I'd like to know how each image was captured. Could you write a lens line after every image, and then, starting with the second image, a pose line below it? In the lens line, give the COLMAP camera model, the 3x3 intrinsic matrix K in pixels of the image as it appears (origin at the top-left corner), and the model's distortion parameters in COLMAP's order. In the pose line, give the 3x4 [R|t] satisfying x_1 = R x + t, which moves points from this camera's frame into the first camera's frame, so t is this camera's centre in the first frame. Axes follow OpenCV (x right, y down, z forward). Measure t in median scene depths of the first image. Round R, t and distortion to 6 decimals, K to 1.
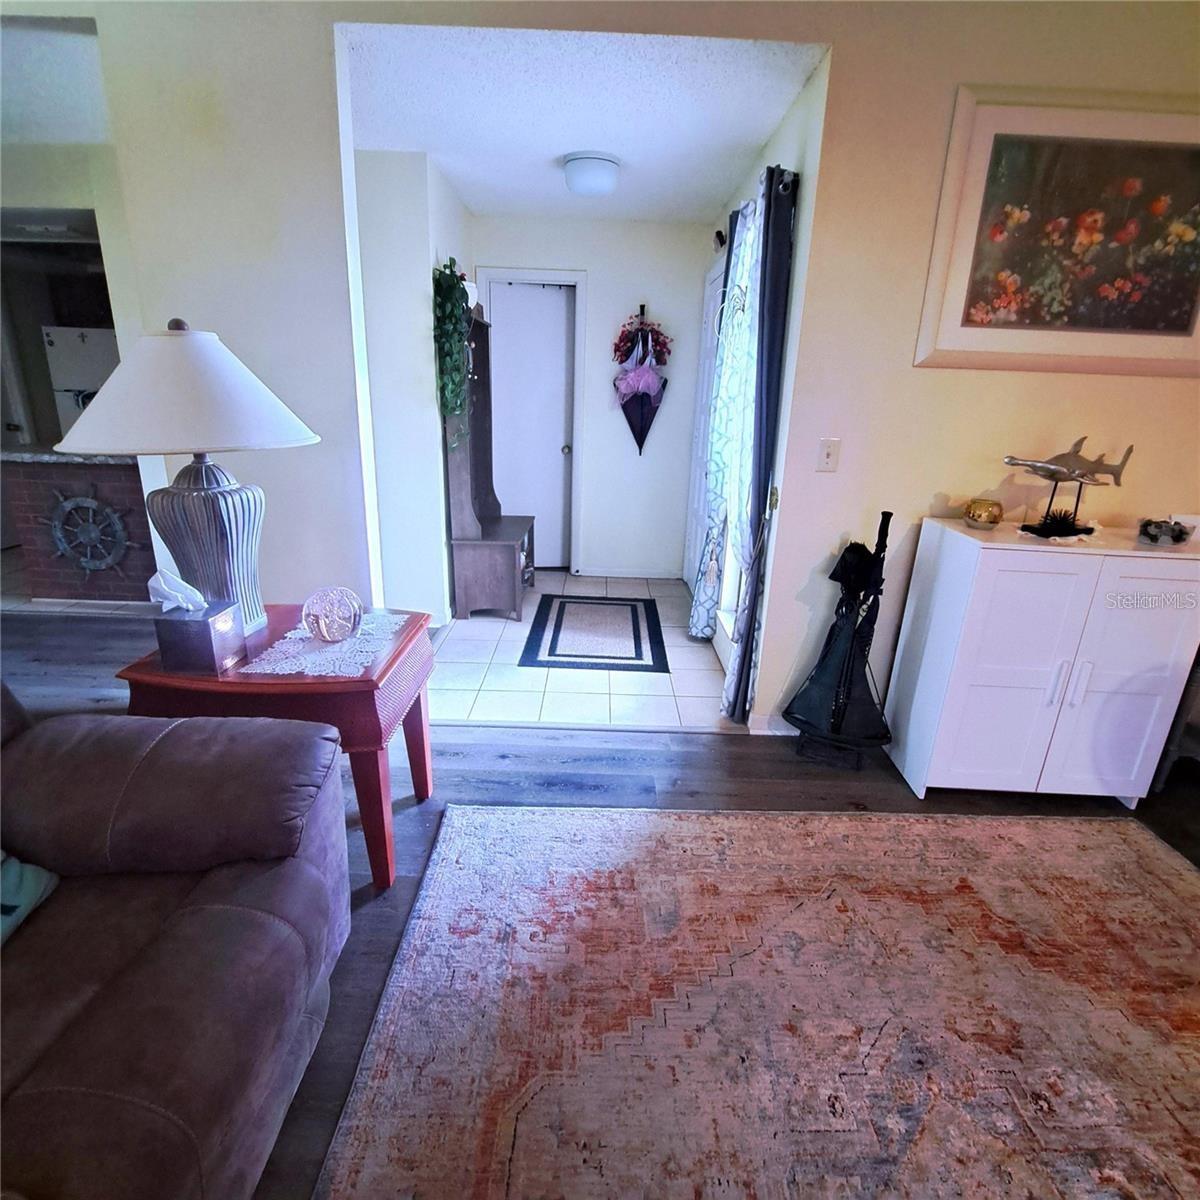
lens RADIAL K [[636.7, 0, 600.0], [0, 636.7, 600.0], [0, 0, 1]] dist [-0.021705, 0.001362]
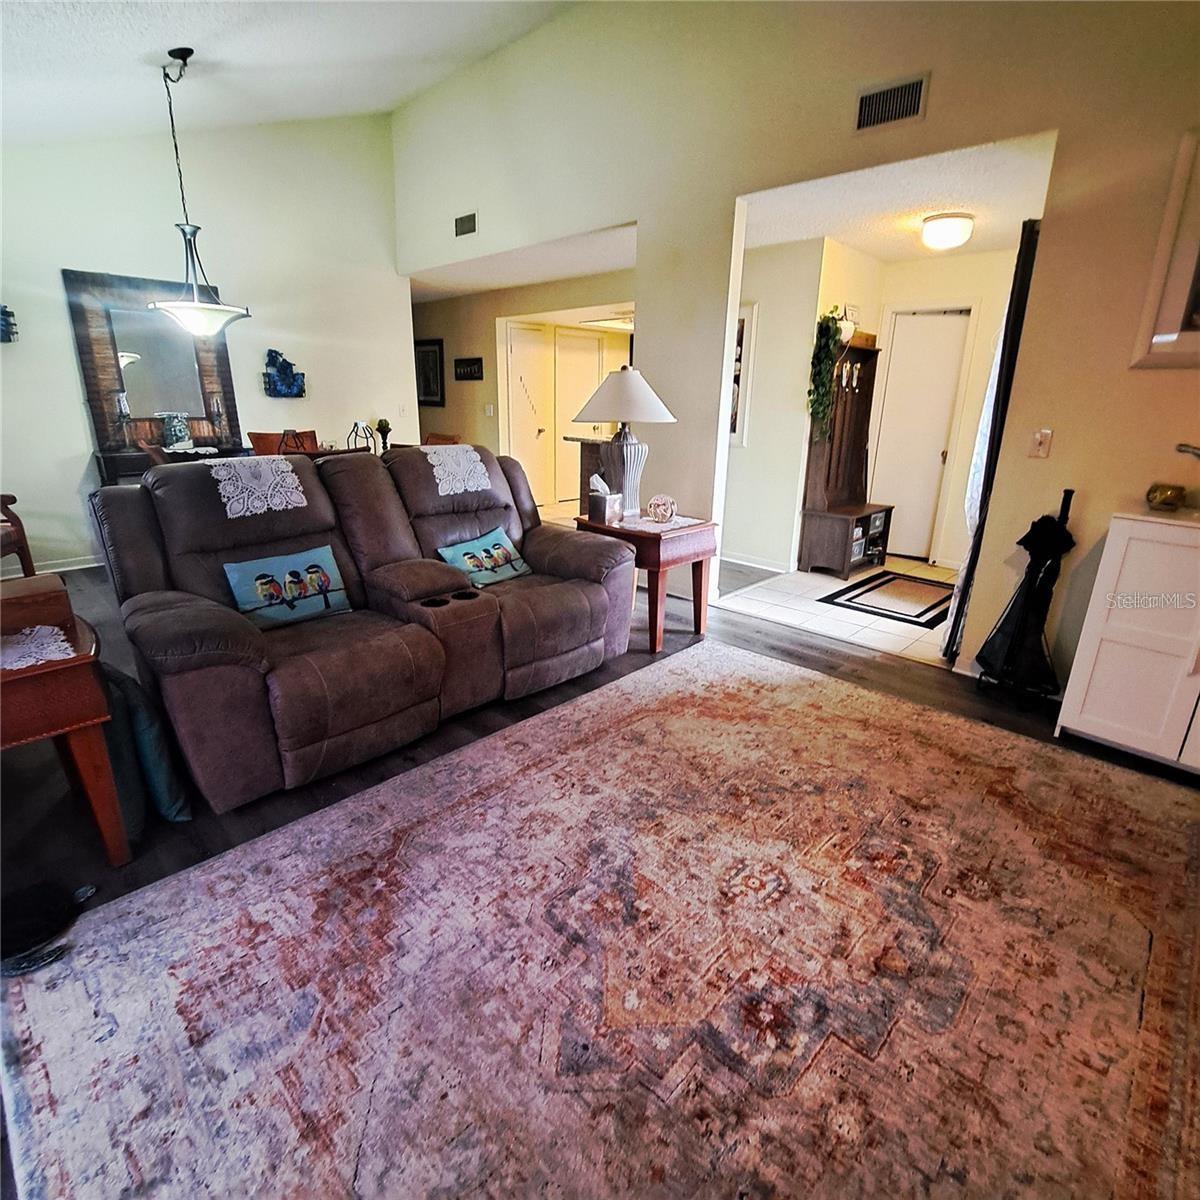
lens RADIAL K [[636.7, 0, 600.0], [0, 636.7, 600.0], [0, 0, 1]] dist [-0.021705, 0.001362]
pose [[0.721075, 0.188514, -0.666719, 0.783147], [-0.208800, 0.976662, 0.050328, 0.230928], [0.660646, 0.102921, 0.743608, -0.550848]]
